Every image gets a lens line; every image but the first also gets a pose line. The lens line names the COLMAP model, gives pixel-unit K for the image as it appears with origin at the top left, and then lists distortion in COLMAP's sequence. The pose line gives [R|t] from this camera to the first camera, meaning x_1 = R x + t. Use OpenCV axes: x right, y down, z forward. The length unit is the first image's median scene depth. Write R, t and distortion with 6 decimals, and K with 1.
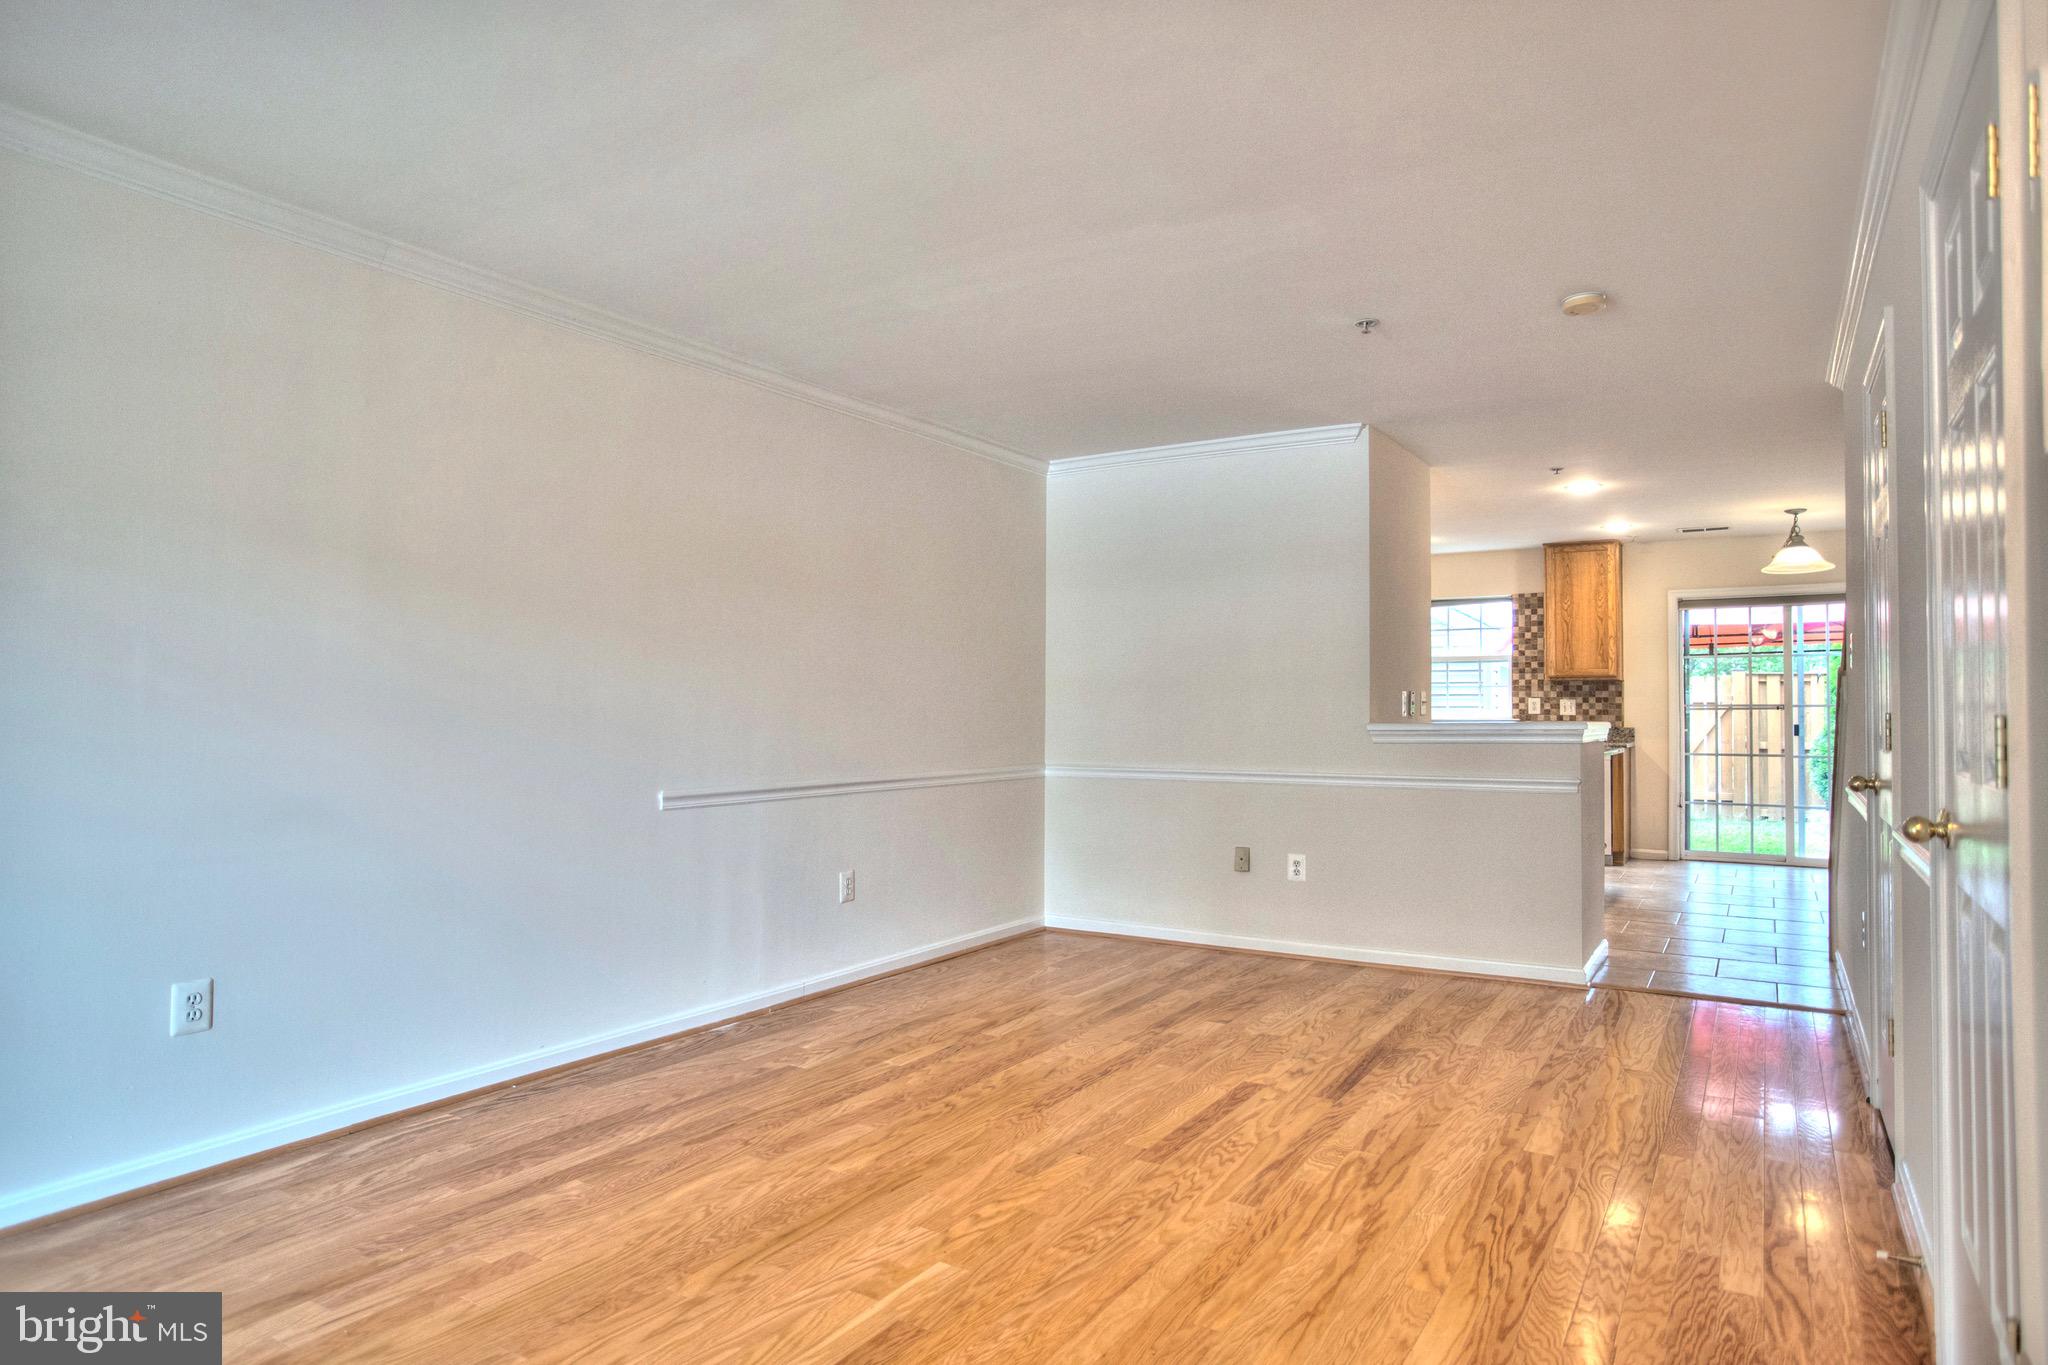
lens RADIAL K [[1190.7, 0, 1011.7], [0, 1190.7, 684.4], [0, 0, 1]] dist [-0.069976, 0.052046]
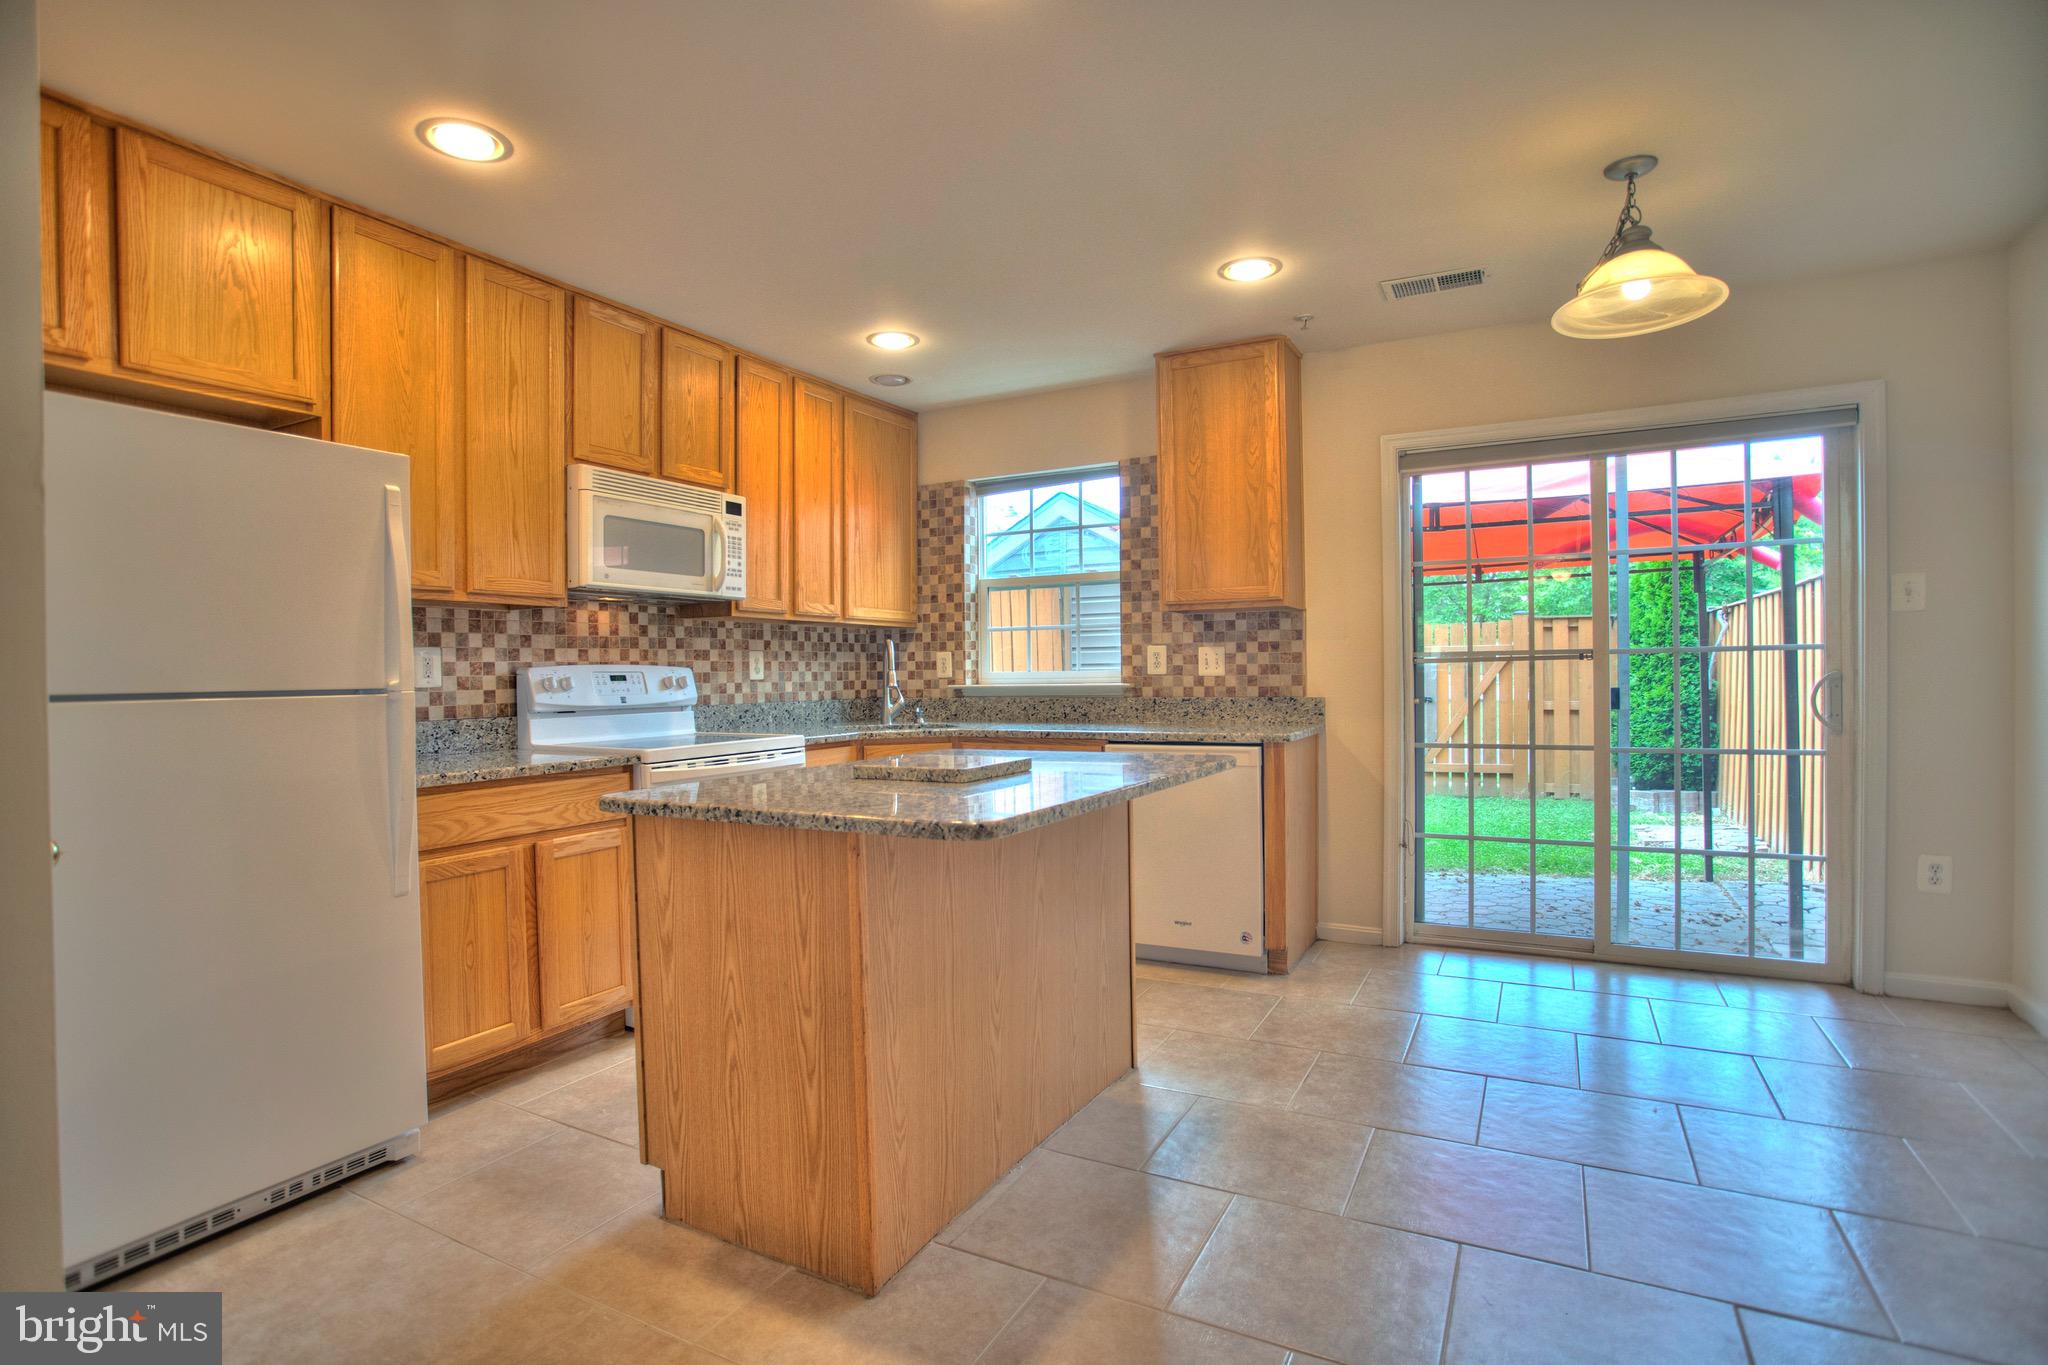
lens RADIAL K [[1004.5, 0, 1024.0], [0, 1004.5, 682.5], [0, 0, 1]] dist [-0.072968, 0.032814]
pose [[0.996146, -0.018314, 0.085779, 0.828485], [0.015608, 0.999363, 0.032108, 0.031117], [-0.086313, -0.030645, 0.995797, 1.300934]]
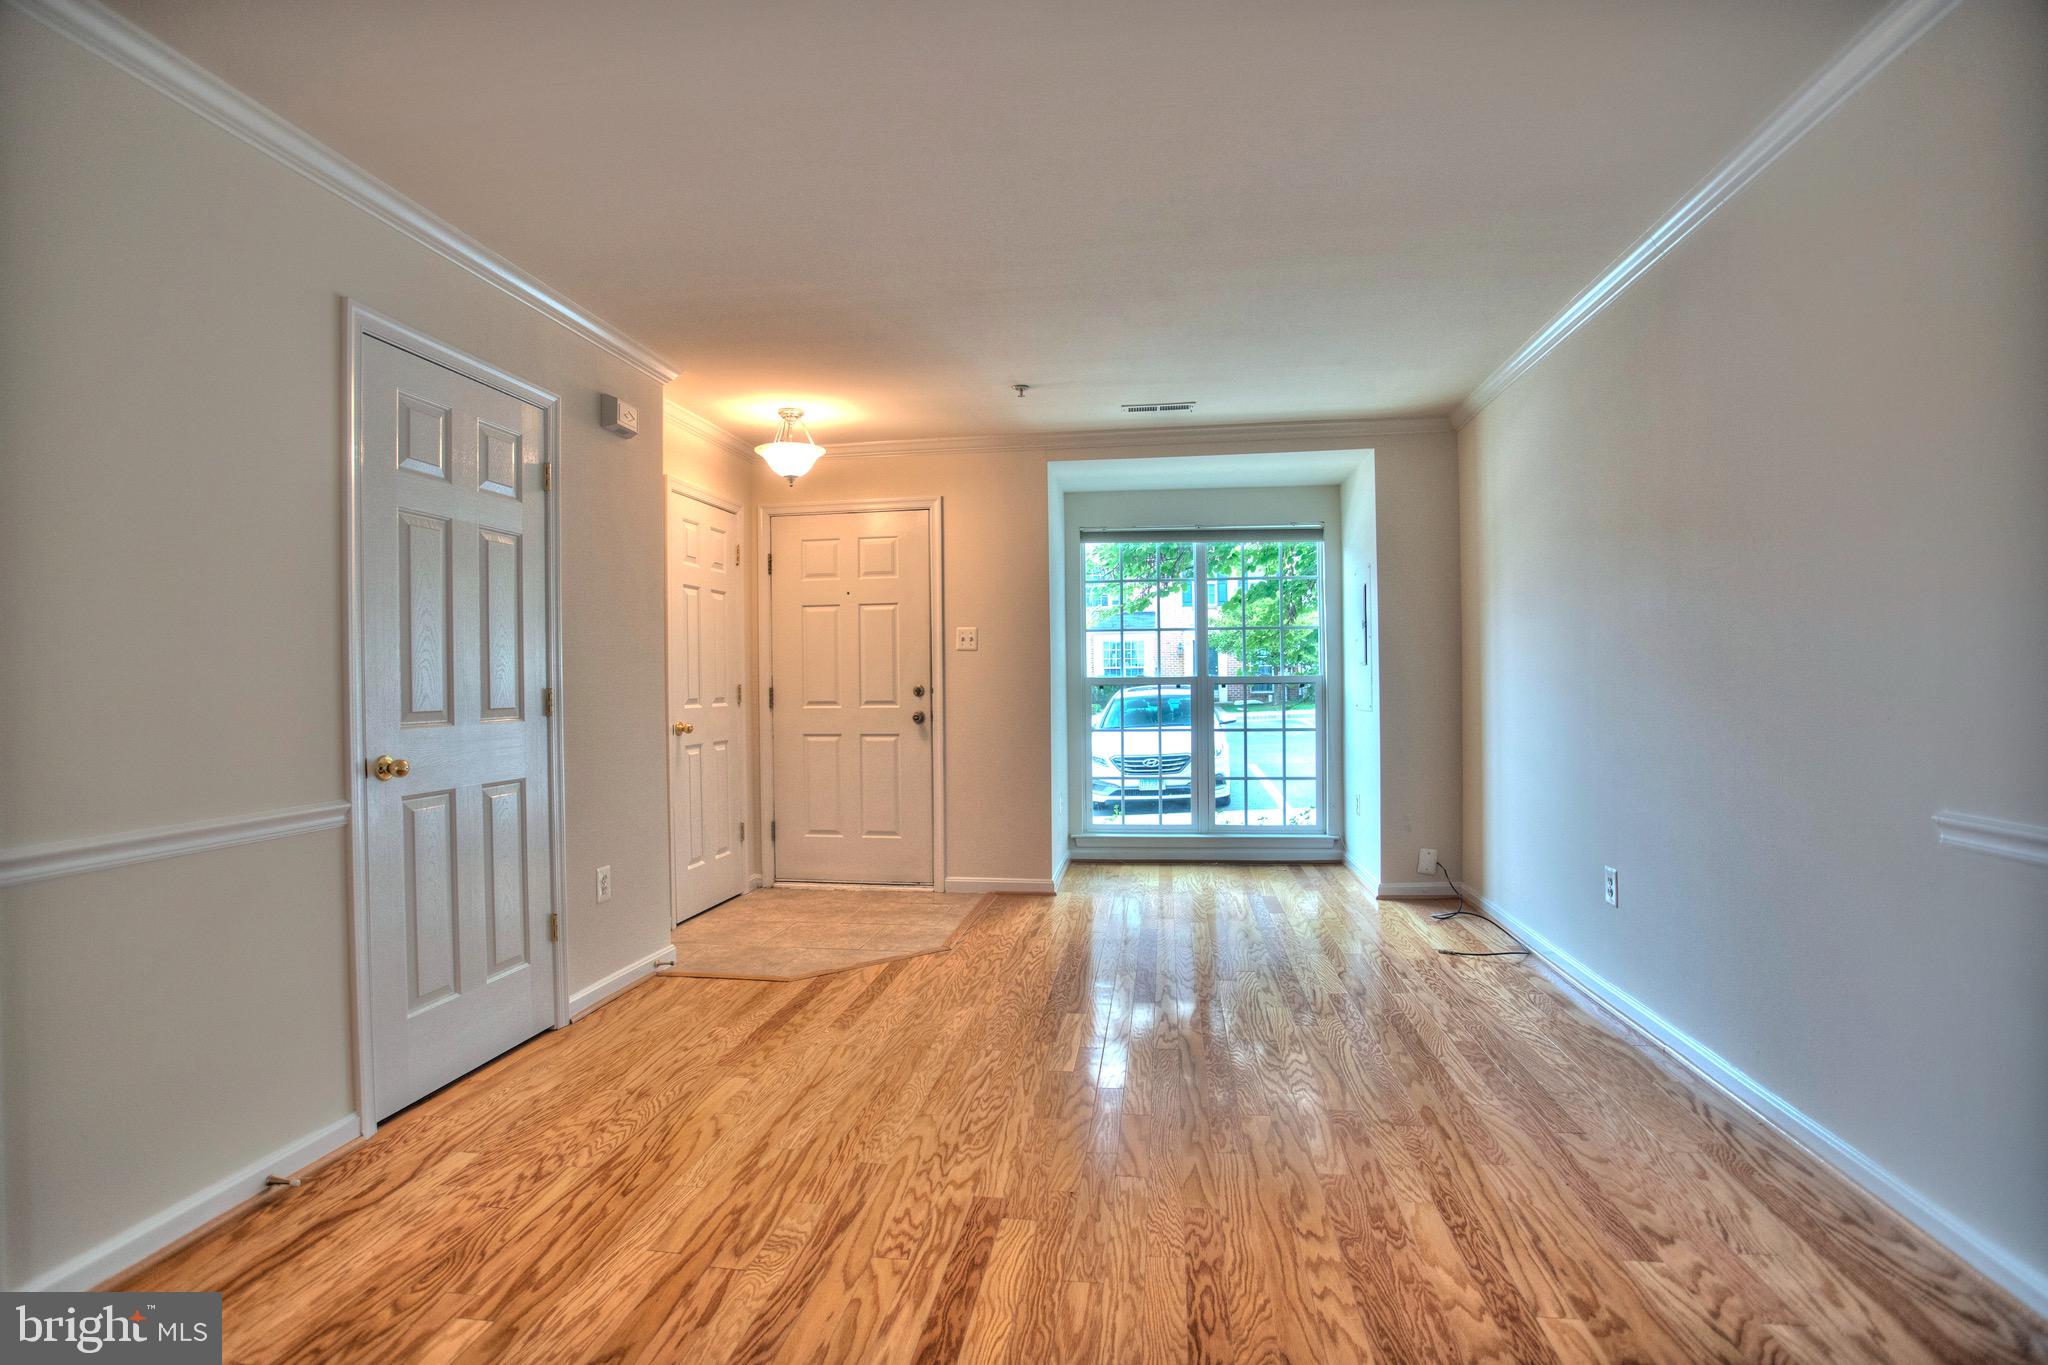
lens RADIAL K [[1004.5, 0, 1024.0], [0, 1004.5, 682.5], [0, 0, 1]] dist [-0.072968, 0.032814]
pose [[-0.908640, 0.012523, -0.417393, 0.298847], [0.022735, 0.999551, -0.019503, 0.030031], [0.416962, -0.027210, -0.908517, 1.282223]]
